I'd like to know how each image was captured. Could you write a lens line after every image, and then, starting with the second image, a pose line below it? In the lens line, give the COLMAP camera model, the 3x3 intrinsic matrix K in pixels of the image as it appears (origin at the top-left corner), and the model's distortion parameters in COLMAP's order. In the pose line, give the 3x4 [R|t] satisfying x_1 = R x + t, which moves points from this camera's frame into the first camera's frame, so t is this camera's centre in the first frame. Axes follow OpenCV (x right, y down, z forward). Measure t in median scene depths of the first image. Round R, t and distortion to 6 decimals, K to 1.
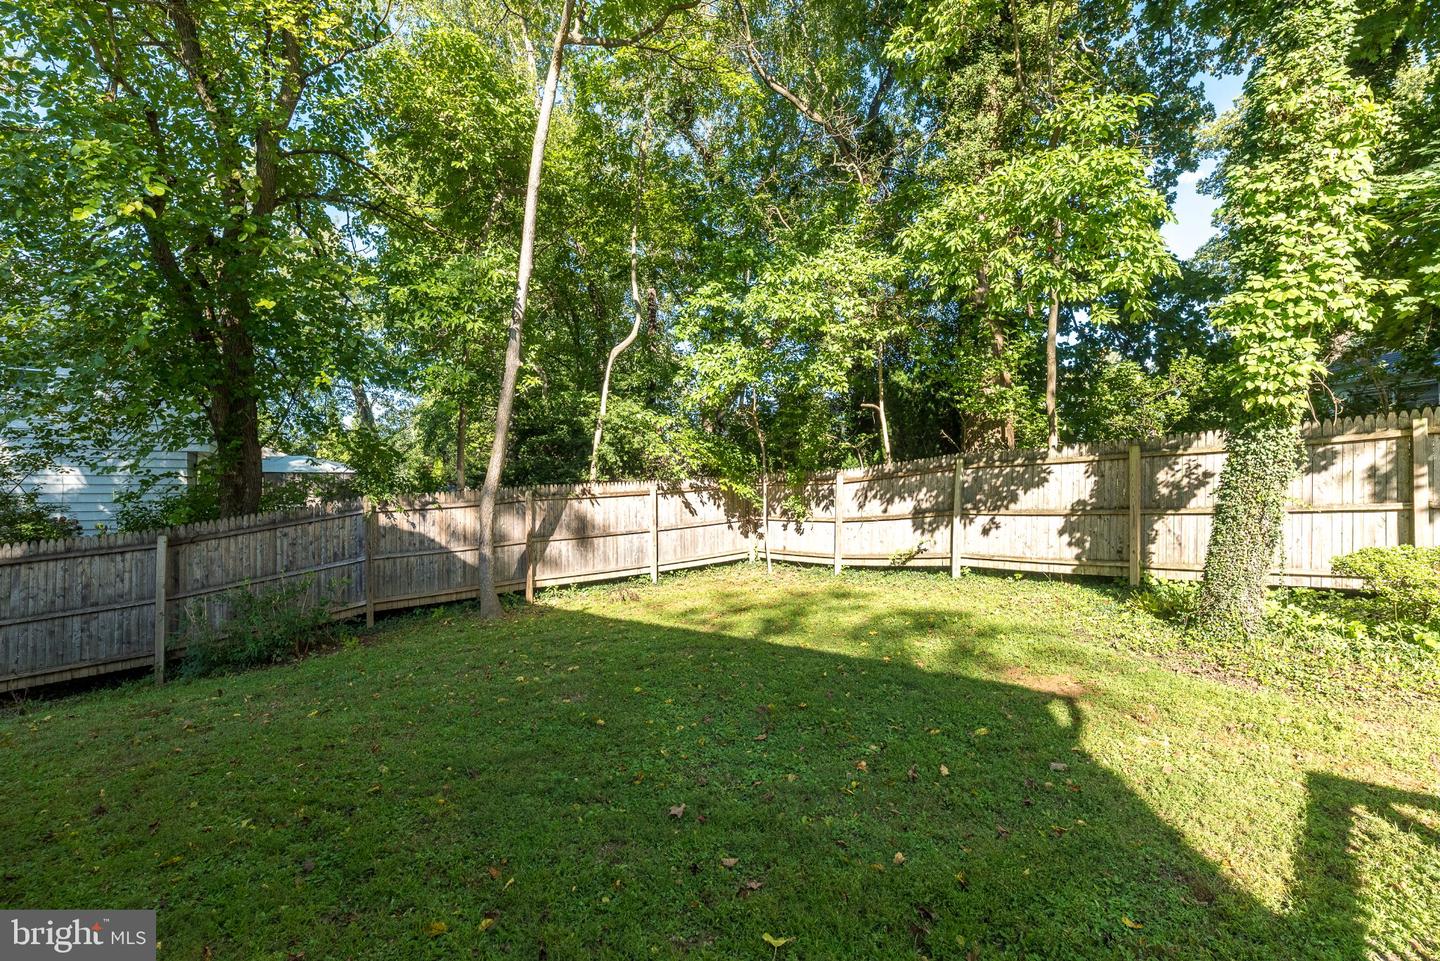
lens RADIAL K [[626.5, 0, 719.4], [0, 626.5, 483.9], [0, 0, 1]] dist [0.002497, 0.000675]
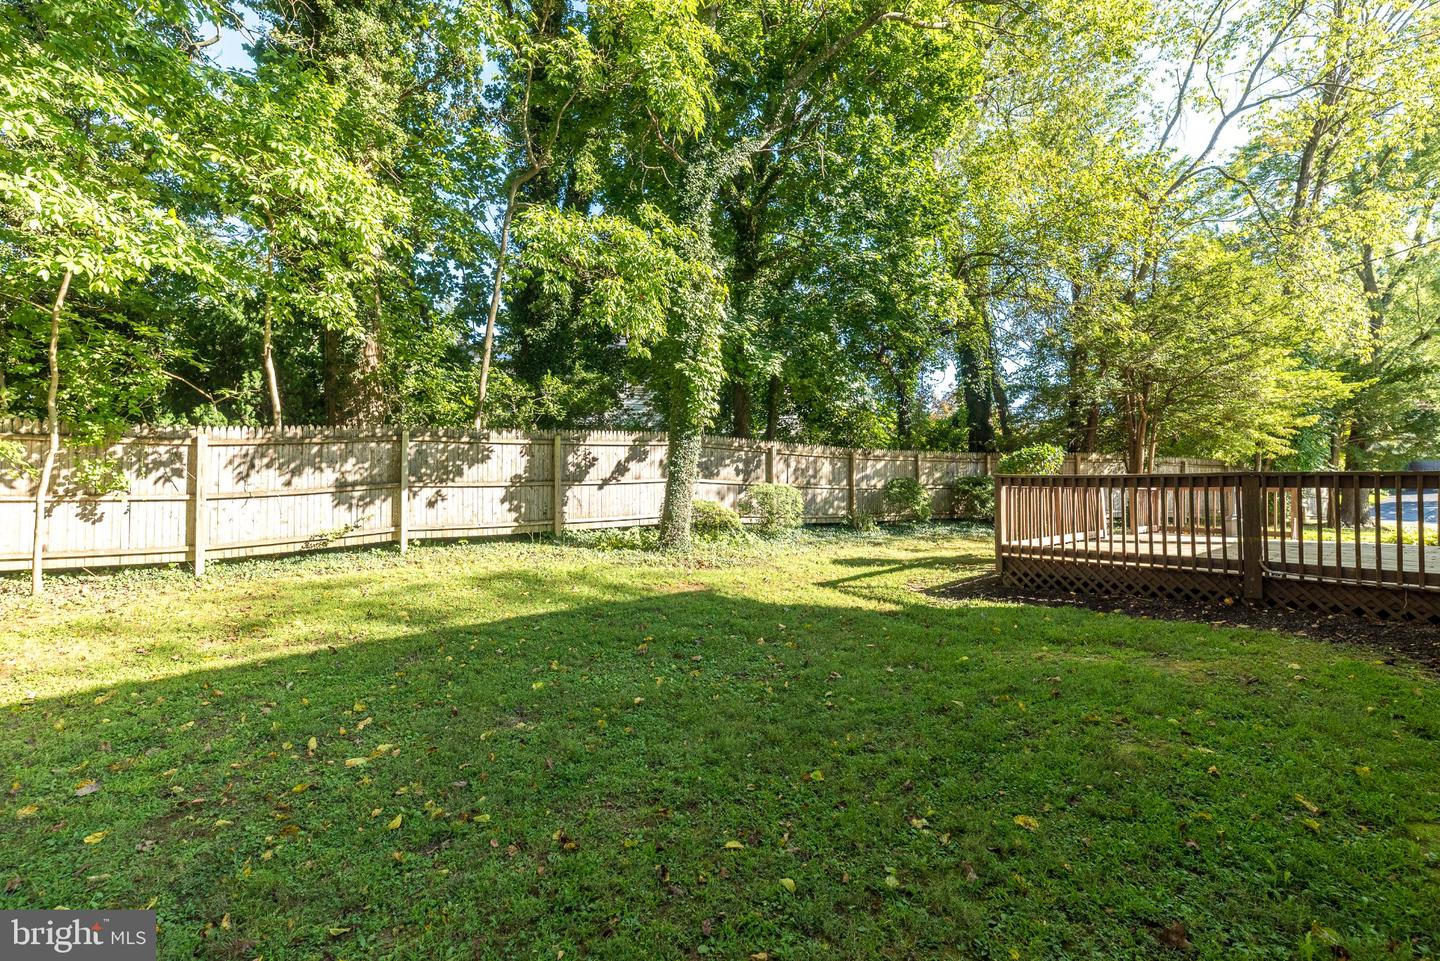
lens RADIAL K [[626.5, 0, 719.4], [0, 626.5, 483.9], [0, 0, 1]] dist [0.002497, 0.000675]
pose [[0.096317, 0.016436, 0.995215, -0.557563], [-0.025672, 0.999572, -0.014023, 0.045499], [-0.995020, -0.024198, 0.096698, 0.419650]]
